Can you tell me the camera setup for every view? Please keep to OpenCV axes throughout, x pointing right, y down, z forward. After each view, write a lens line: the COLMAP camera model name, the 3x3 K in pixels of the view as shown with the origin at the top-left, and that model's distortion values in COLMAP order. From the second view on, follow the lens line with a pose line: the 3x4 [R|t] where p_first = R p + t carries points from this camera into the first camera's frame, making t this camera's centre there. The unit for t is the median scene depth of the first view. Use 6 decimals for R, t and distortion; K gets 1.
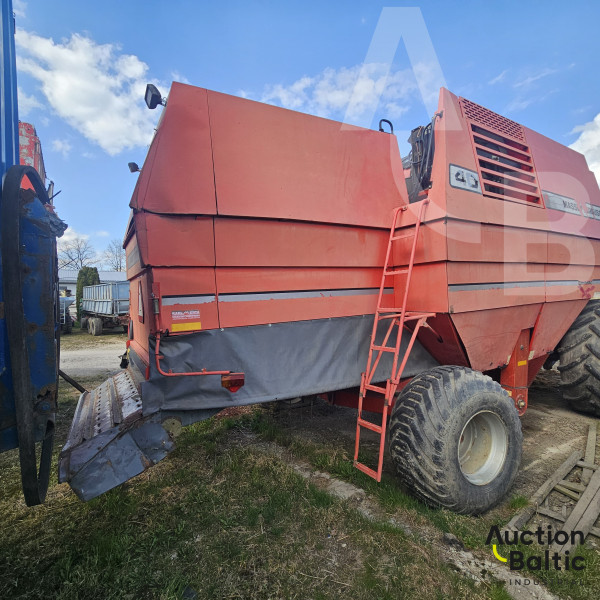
lens RADIAL K [[324.7, 0, 300.0], [0, 324.7, 300.0], [0, 0, 1]] dist [0.002738, 0.001956]
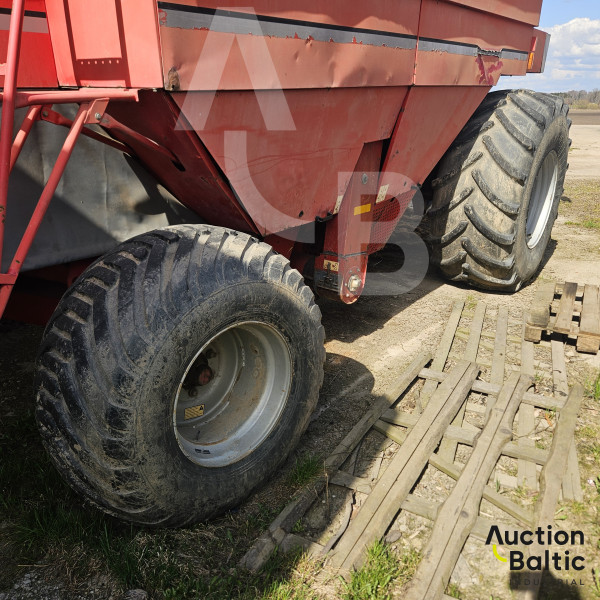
lens RADIAL K [[532.5, 0, 300.0], [0, 532.5, 300.0], [0, 0, 1]] dist [0.064991, -0.012515]
pose [[0.930349, -0.094813, 0.354204, 0.380232], [-0.035992, 0.937713, 0.345542, 0.050149], [-0.364904, -0.334223, 0.868988, 0.330454]]
